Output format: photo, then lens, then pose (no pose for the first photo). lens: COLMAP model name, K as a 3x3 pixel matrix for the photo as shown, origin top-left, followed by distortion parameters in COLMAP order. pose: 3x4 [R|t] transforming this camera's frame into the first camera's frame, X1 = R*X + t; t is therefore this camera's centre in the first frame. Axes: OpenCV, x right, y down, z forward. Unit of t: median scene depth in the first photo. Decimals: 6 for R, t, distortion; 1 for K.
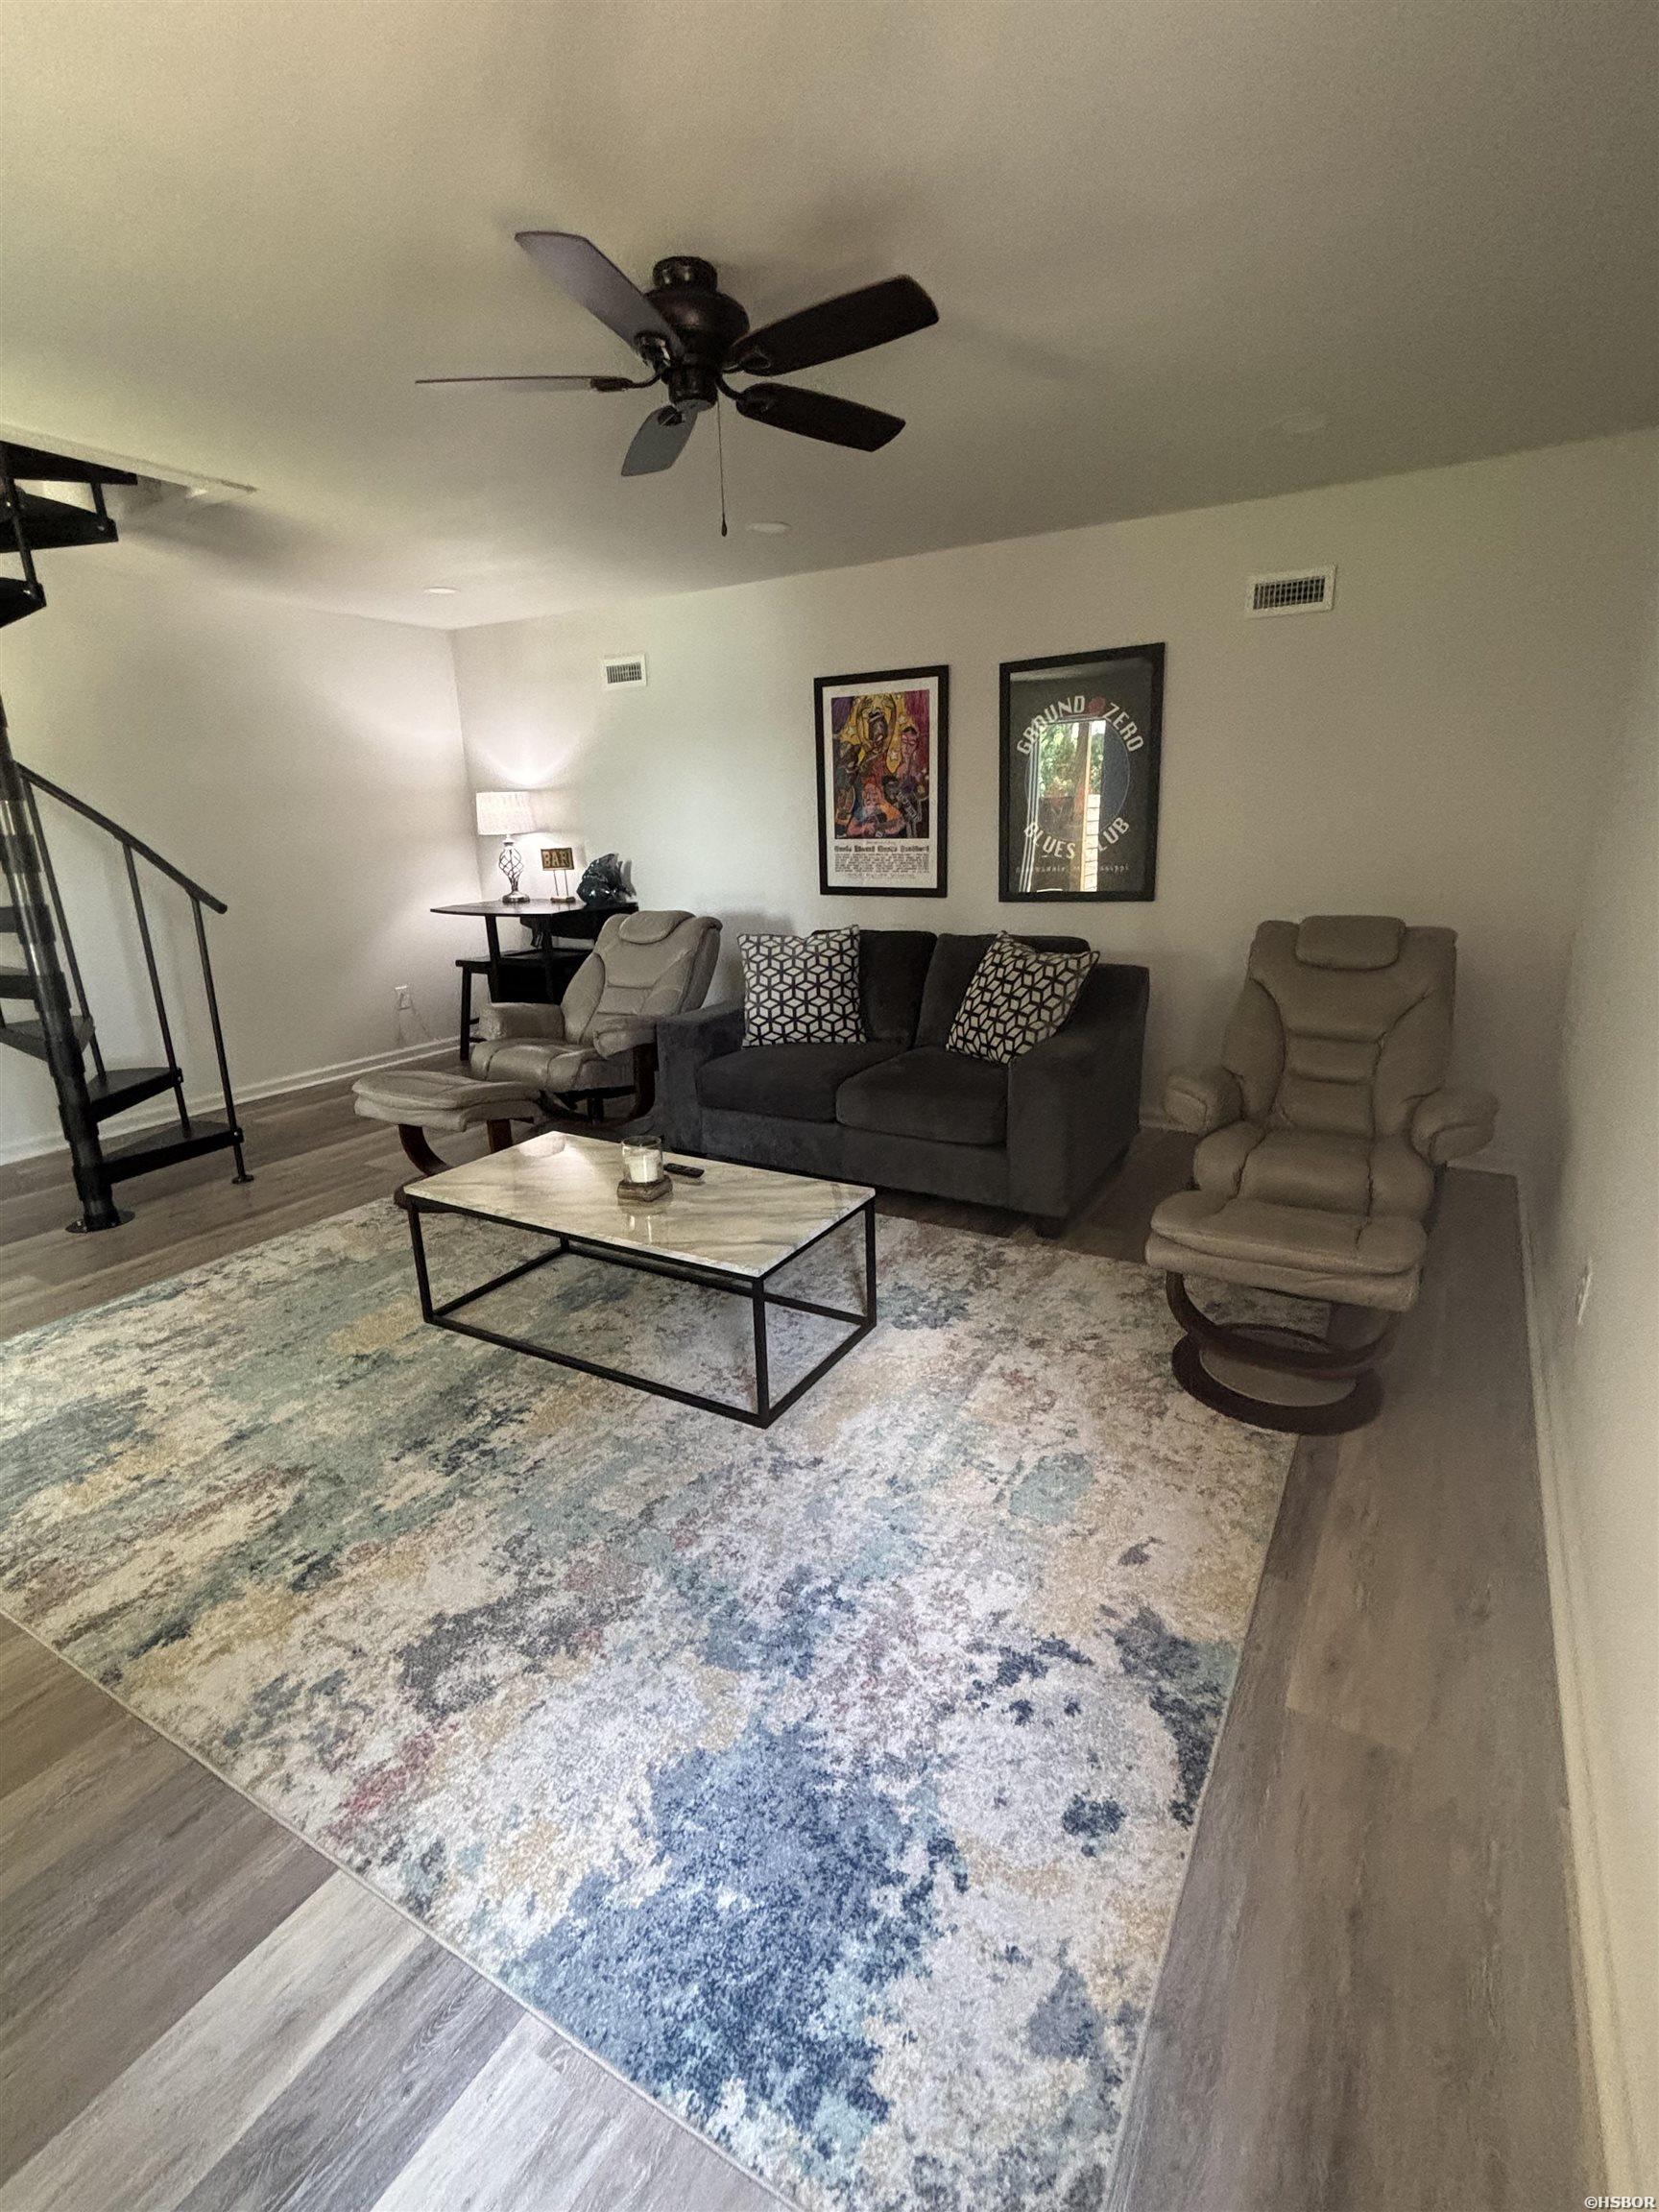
lens RADIAL K [[1015.1, 0, 847.6], [0, 1015.1, 1117.3], [0, 0, 1]] dist [-0.000171, -0.000729]
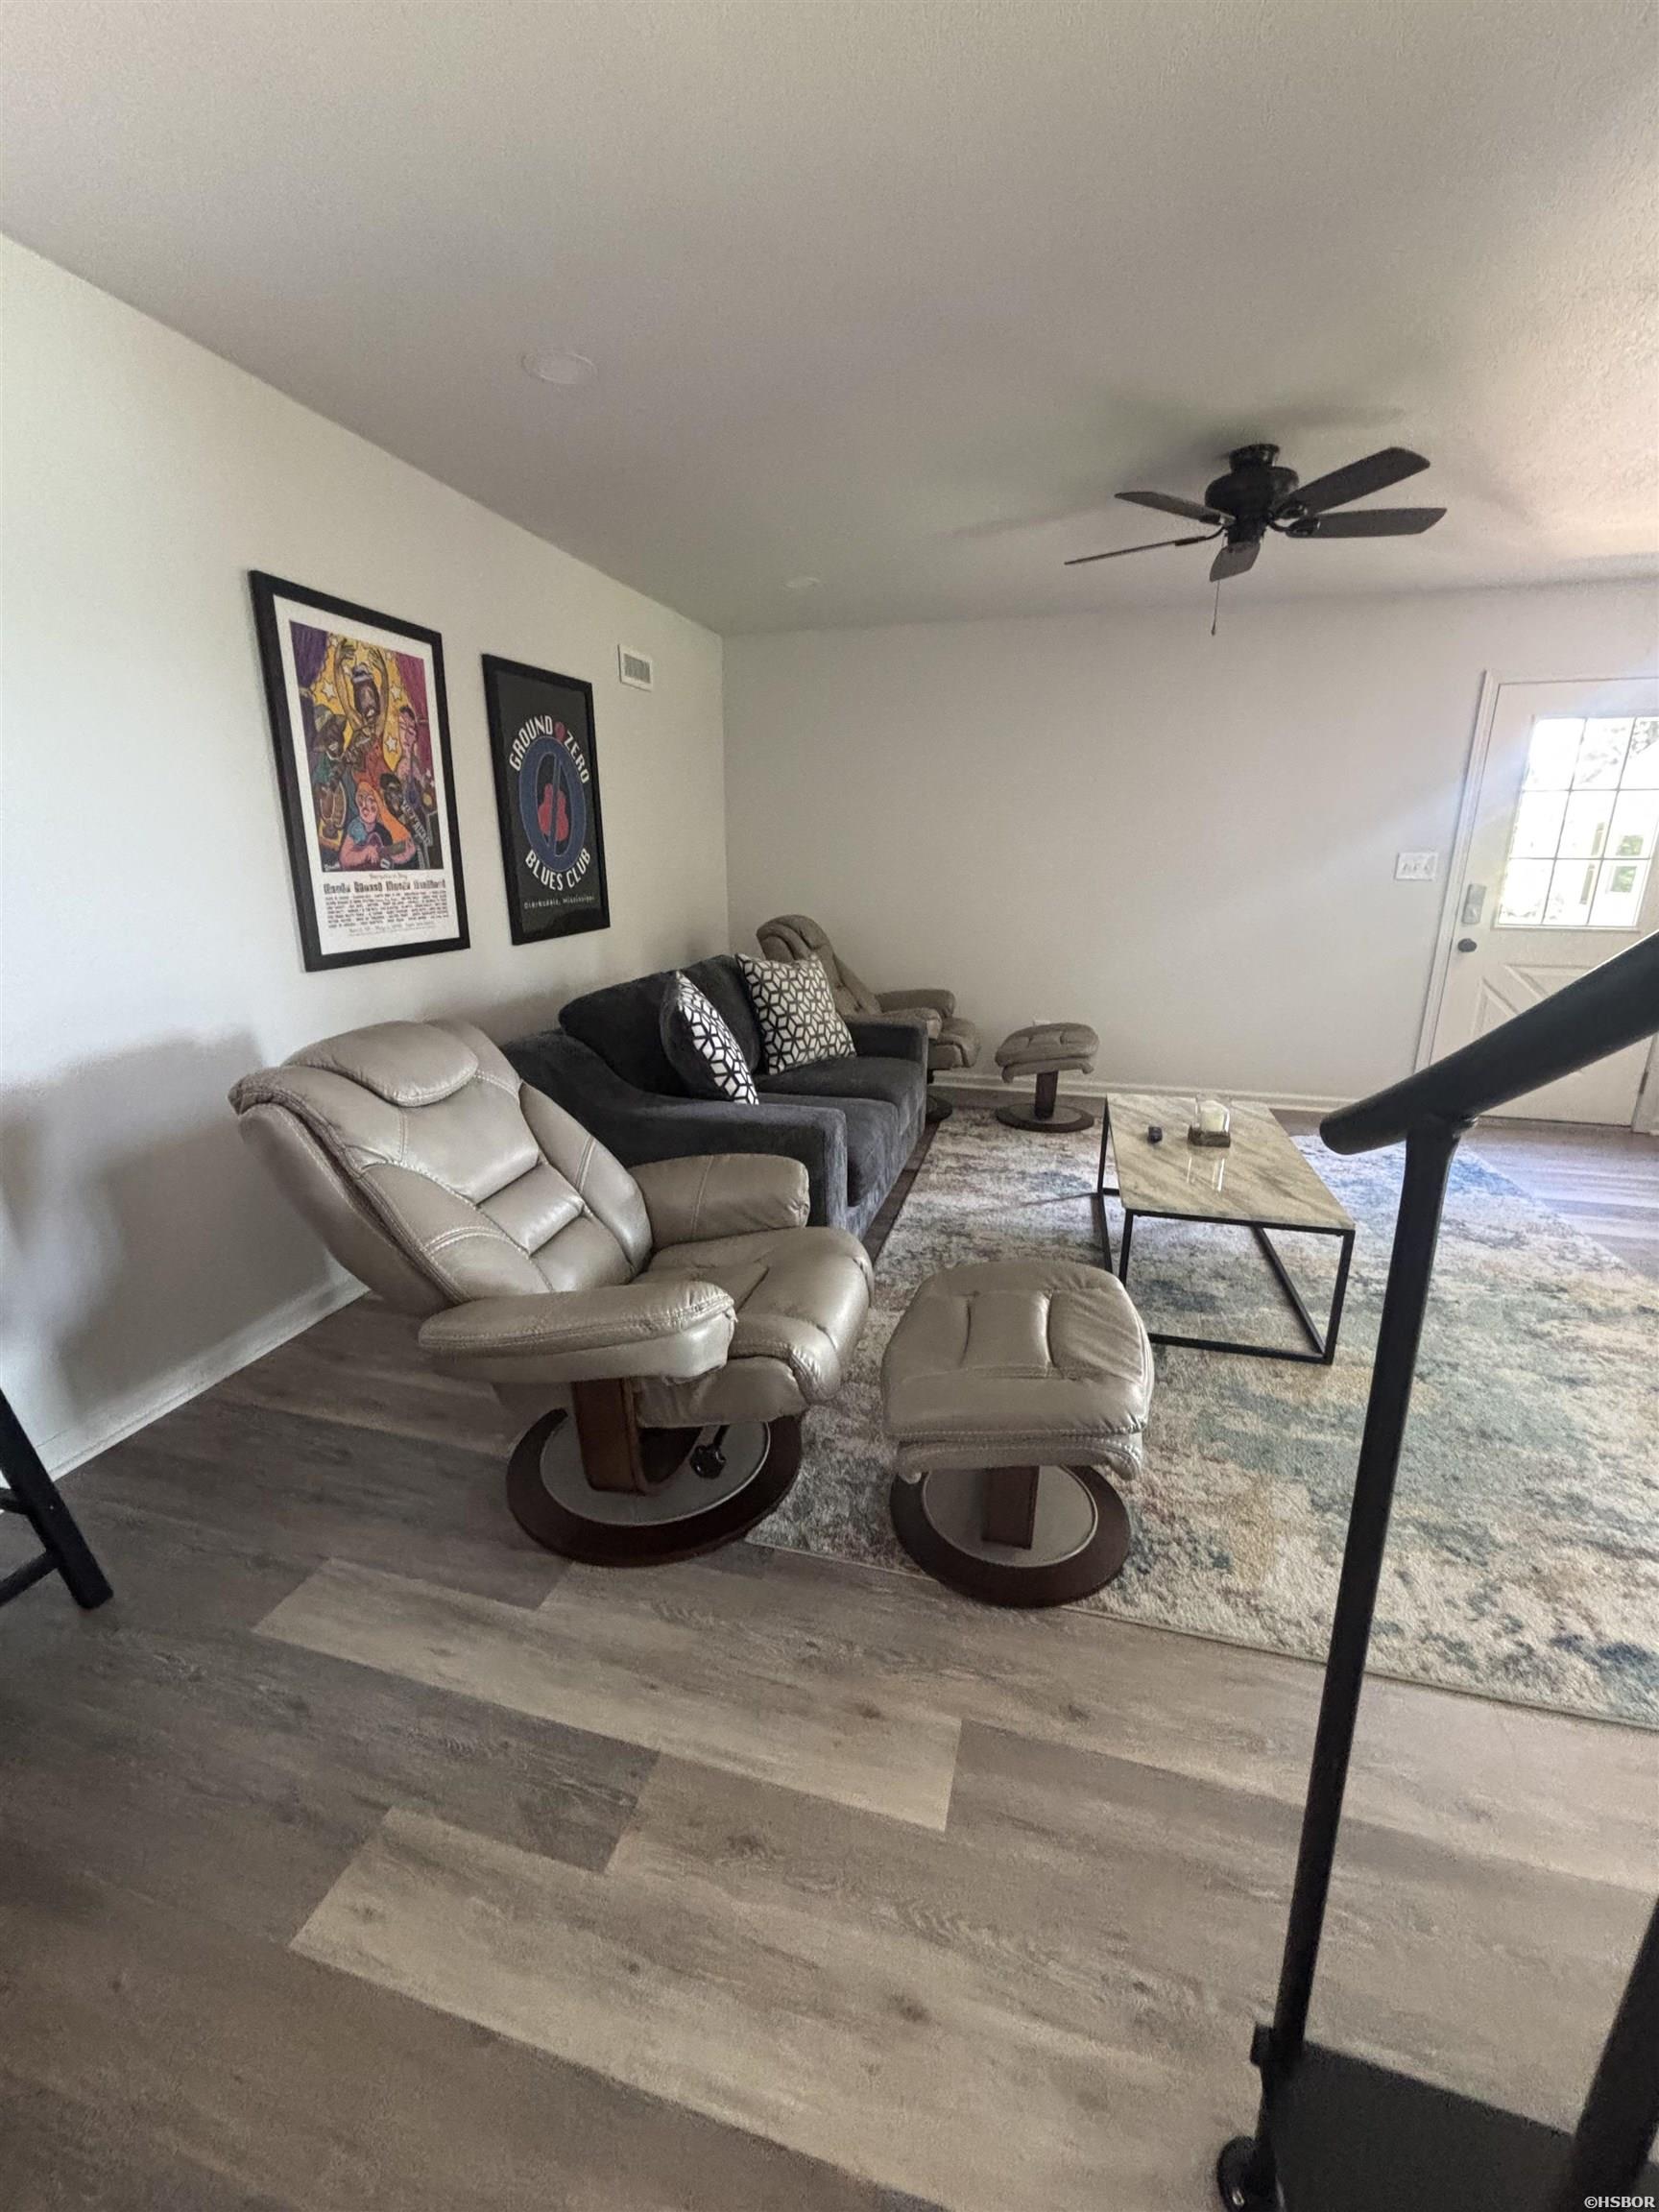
lens RADIAL K [[905.0, 0, 836.8], [0, 905.0, 1090.2], [0, 0, 1]] dist [-0.003083, 0.000112]
pose [[-0.263657, -0.225973, 0.937775, -0.631998], [0.281301, 0.911905, 0.298828, -0.248464], [-0.922689, 0.342585, -0.176864, 0.922088]]
